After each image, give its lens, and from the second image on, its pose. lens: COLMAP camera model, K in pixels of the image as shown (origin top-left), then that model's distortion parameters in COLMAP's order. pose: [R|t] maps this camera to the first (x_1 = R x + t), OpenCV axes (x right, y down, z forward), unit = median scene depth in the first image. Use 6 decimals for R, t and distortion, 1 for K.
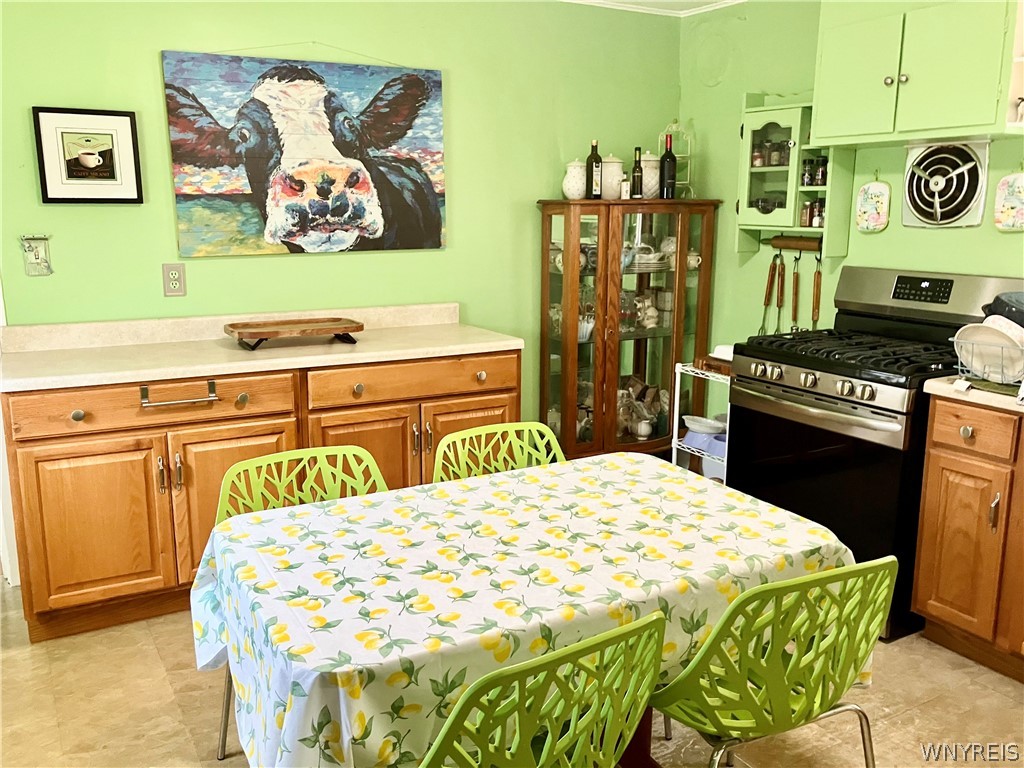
lens RADIAL K [[844.6, 0, 507.5], [0, 844.6, 381.9], [0, 0, 1]] dist [0.033309, -0.036367]
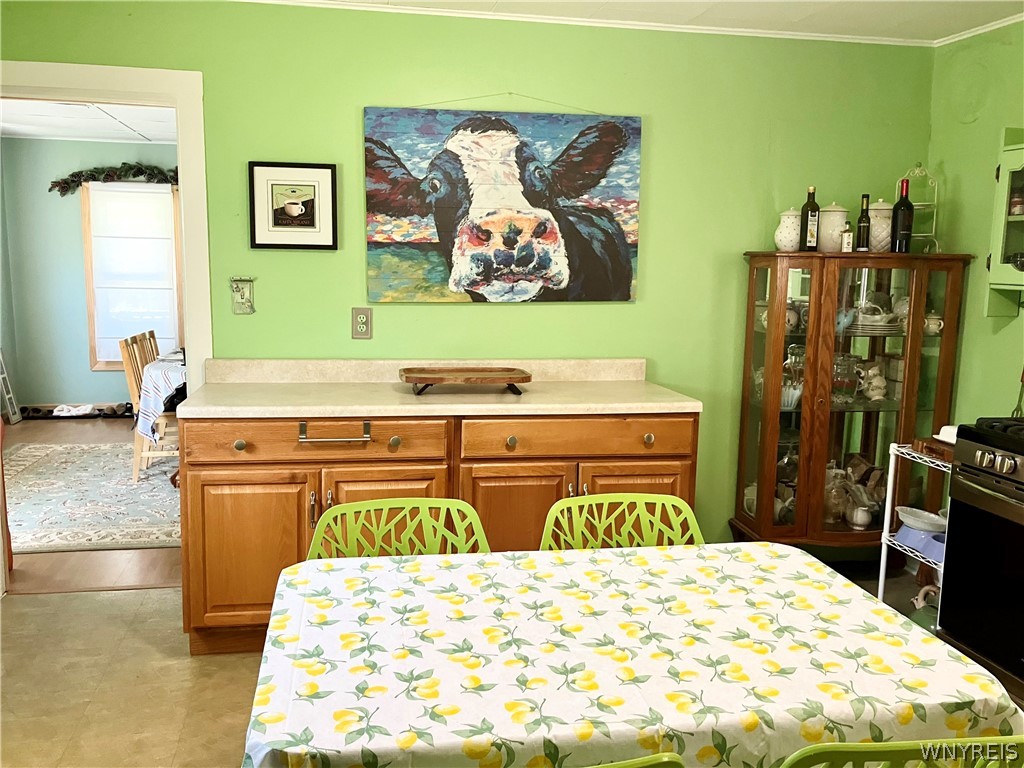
lens RADIAL K [[844.6, 0, 512.8], [0, 844.6, 384.2], [0, 0, 1]] dist [0.033309, -0.036367]
pose [[0.946967, 0.060089, -0.315661, 0.114701], [-0.080611, 0.995370, -0.052353, -0.006264], [0.311054, 0.075022, 0.947427, 0.080296]]
